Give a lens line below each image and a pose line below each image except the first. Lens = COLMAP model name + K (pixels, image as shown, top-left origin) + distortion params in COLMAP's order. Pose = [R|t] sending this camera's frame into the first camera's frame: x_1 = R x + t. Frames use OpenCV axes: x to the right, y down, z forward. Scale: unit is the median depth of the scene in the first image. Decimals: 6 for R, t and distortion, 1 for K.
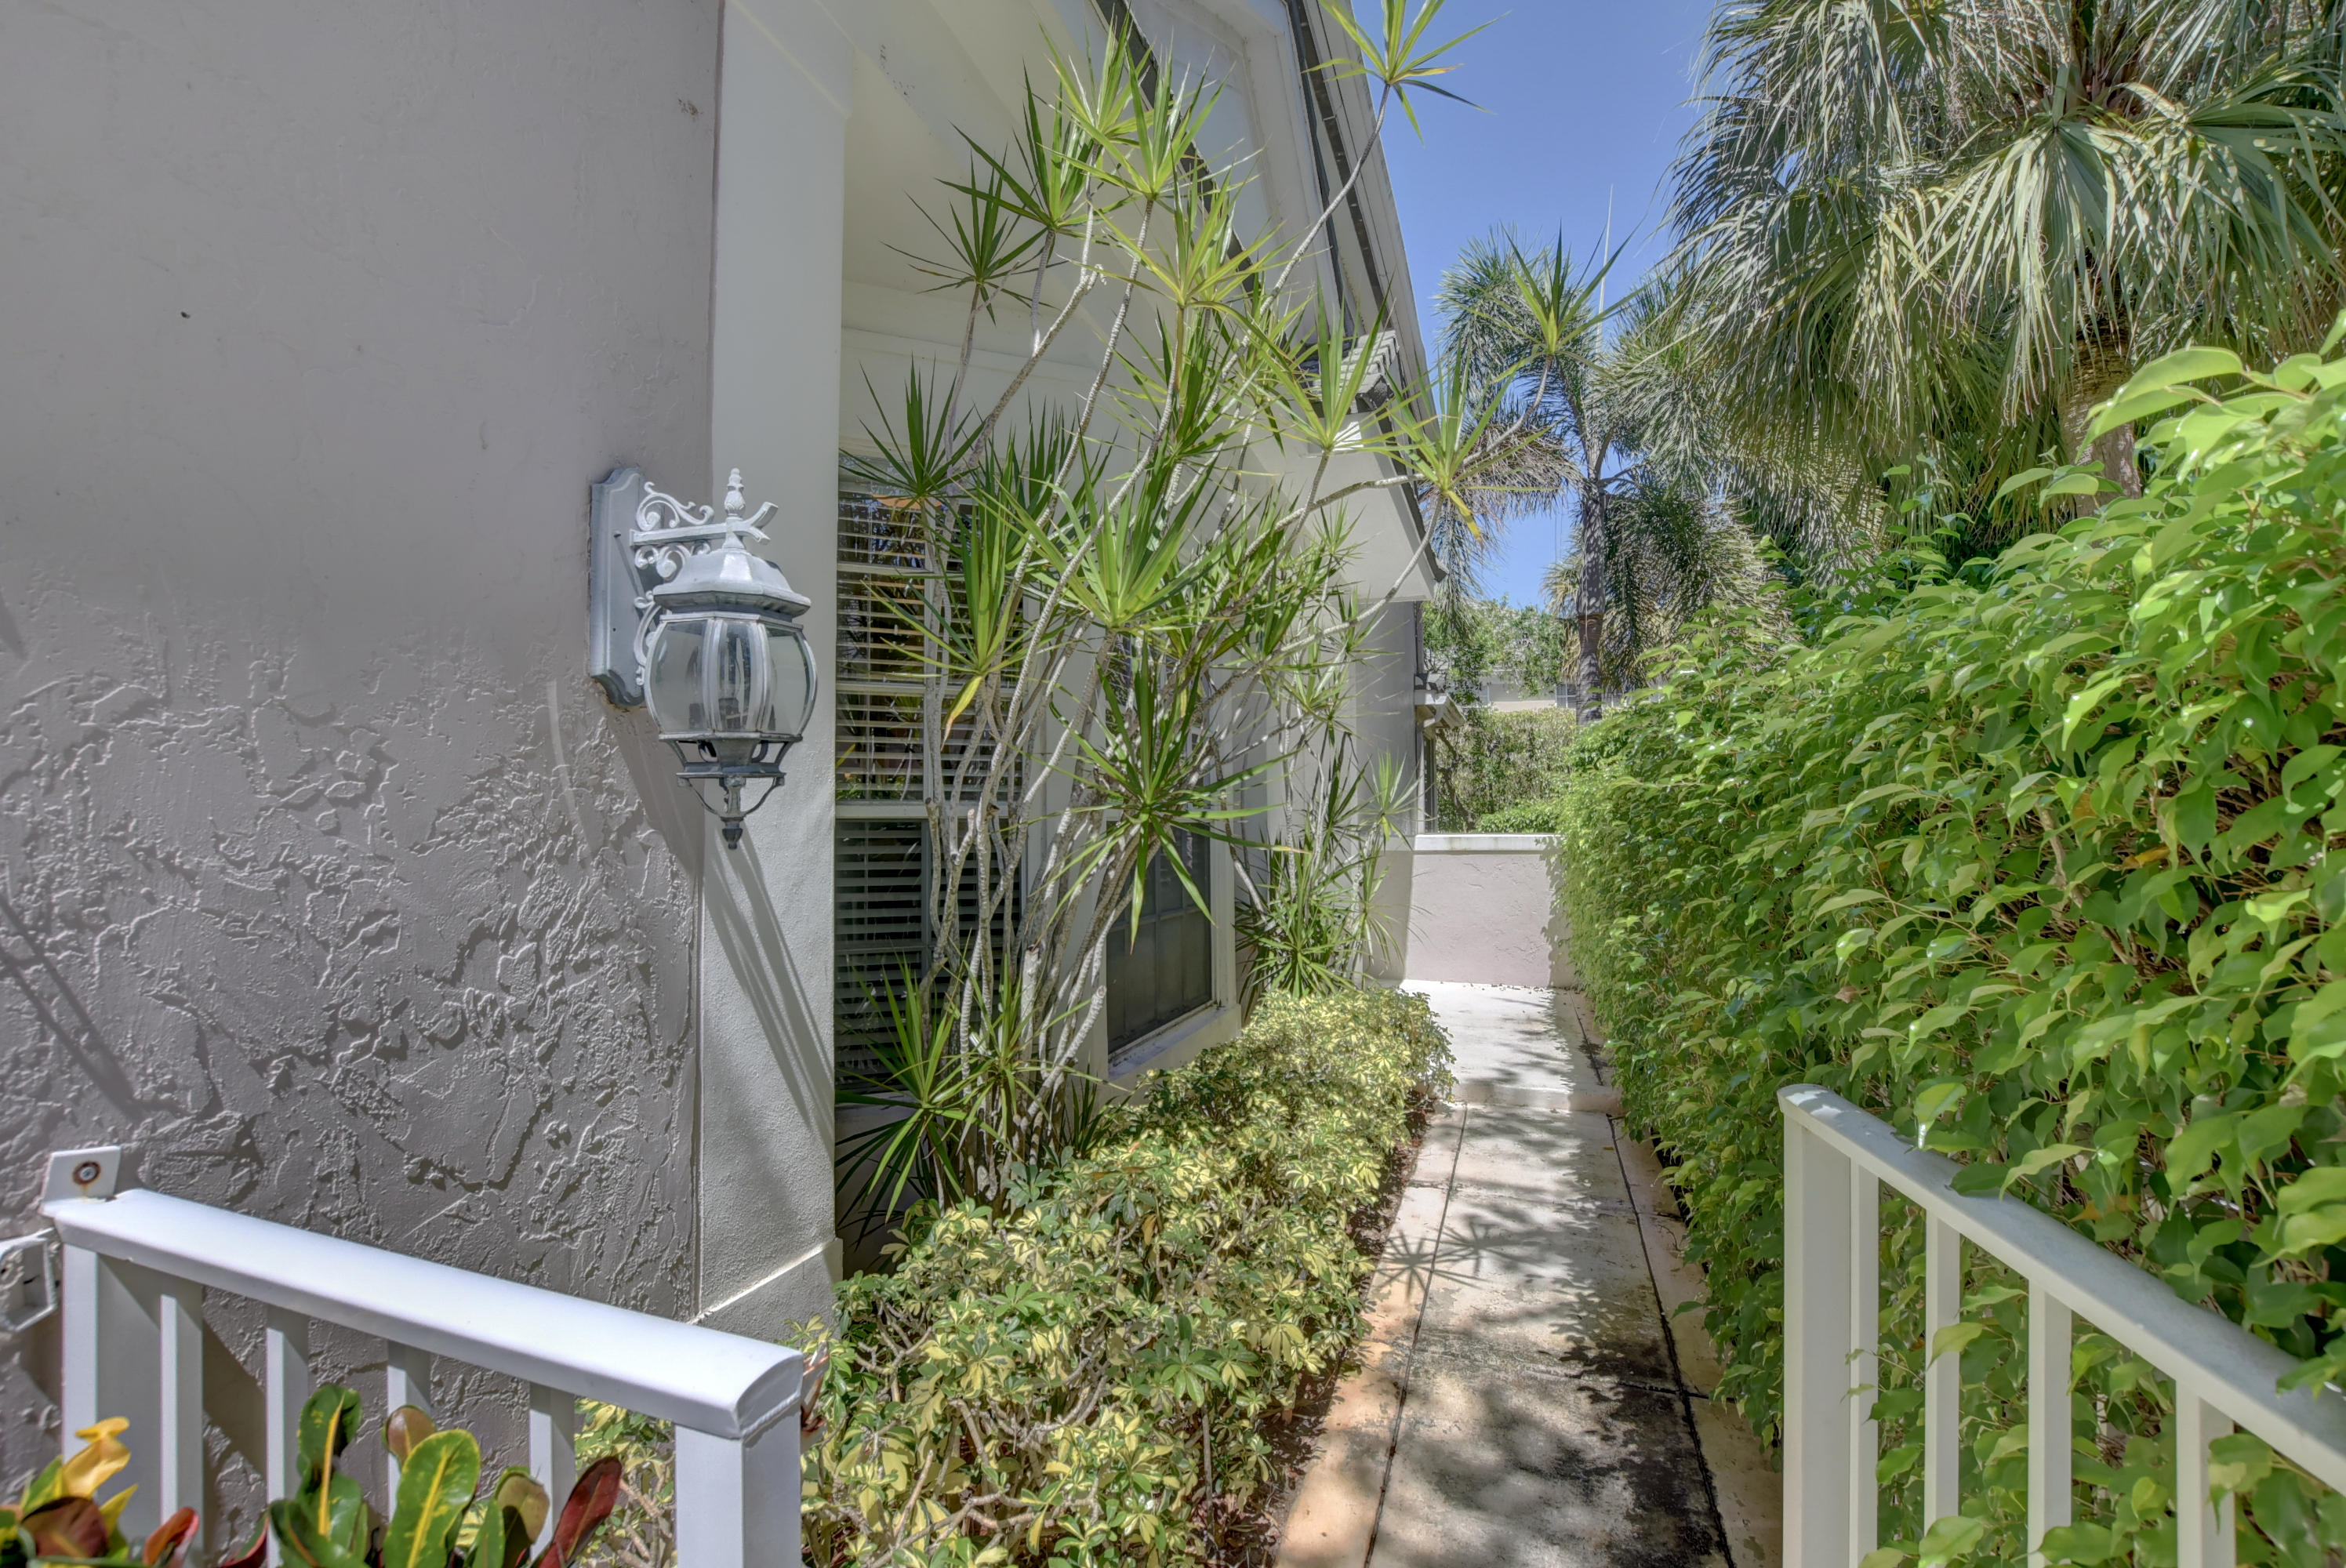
lens RADIAL K [[1136.0, 0, 1173.0], [0, 1136.0, 784.0], [0, 0, 1]] dist [-0.003745, -0.000163]
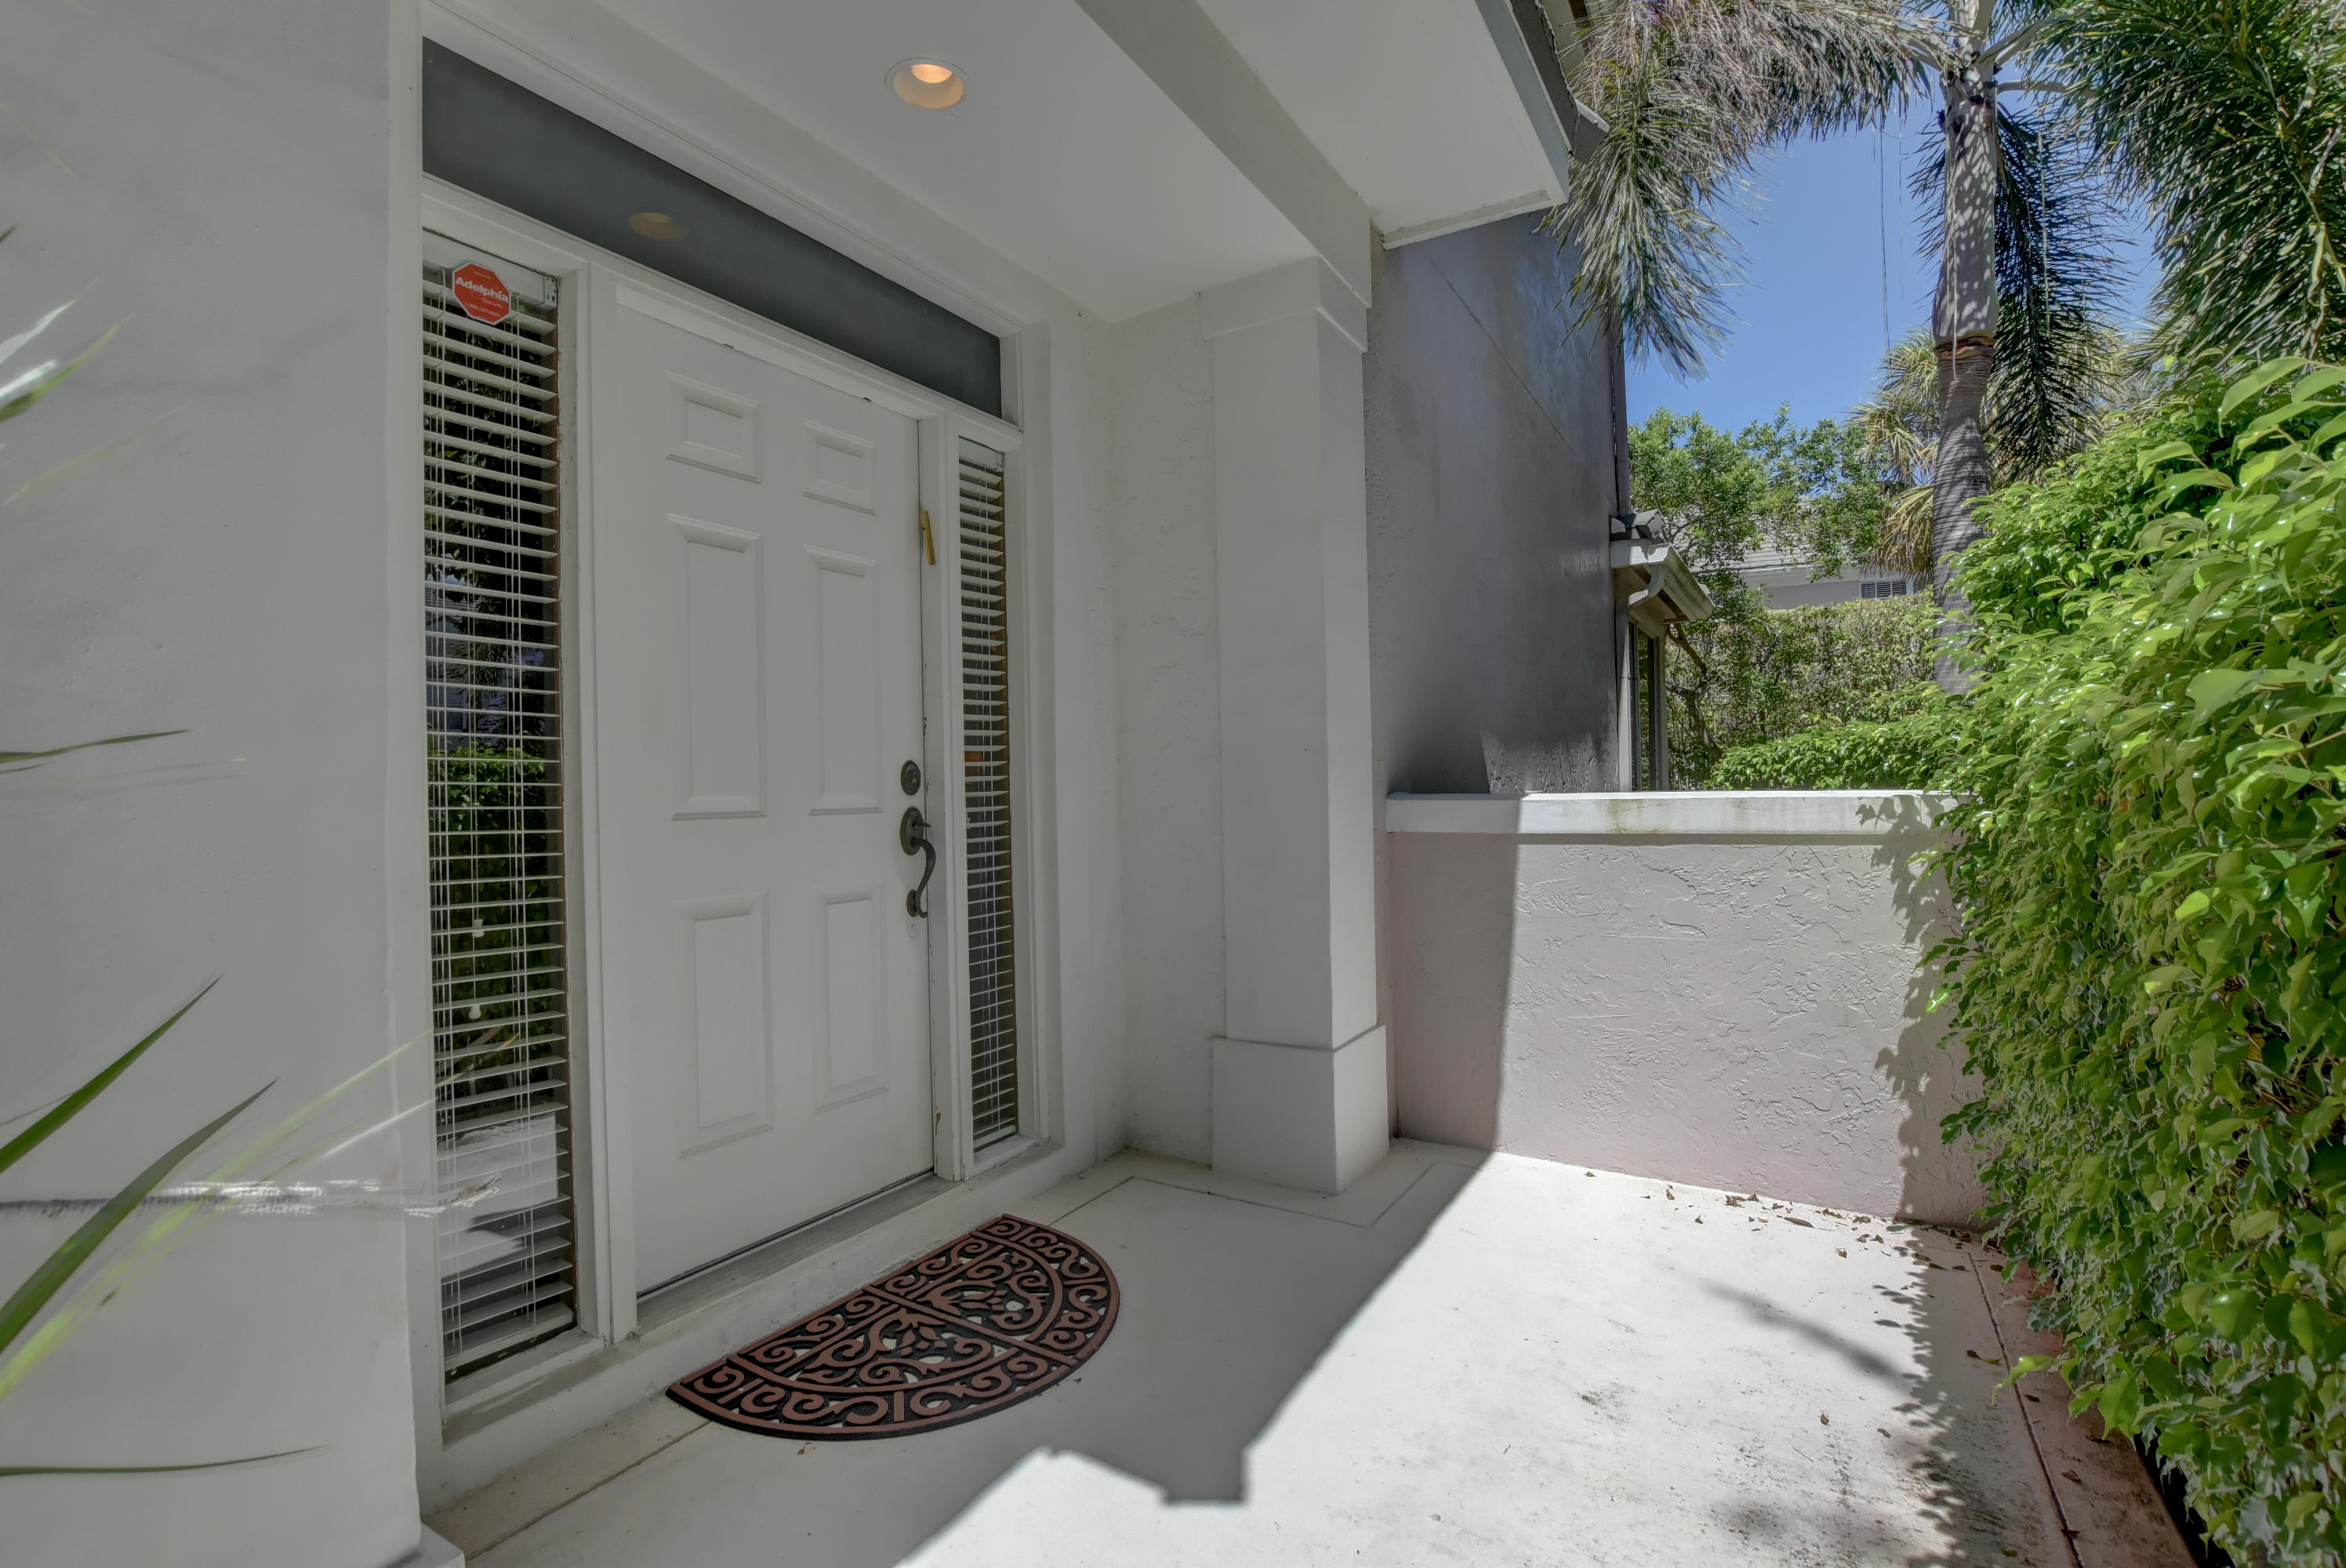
lens RADIAL K [[1136.0, 0, 1173.0], [0, 1136.0, 784.0], [0, 0, 1]] dist [-0.003745, -0.000163]
pose [[0.976707, -0.019728, -0.213667, 0.116811], [0.027508, 0.999060, 0.033497, 0.015194], [0.212805, -0.038594, 0.976332, 0.384631]]
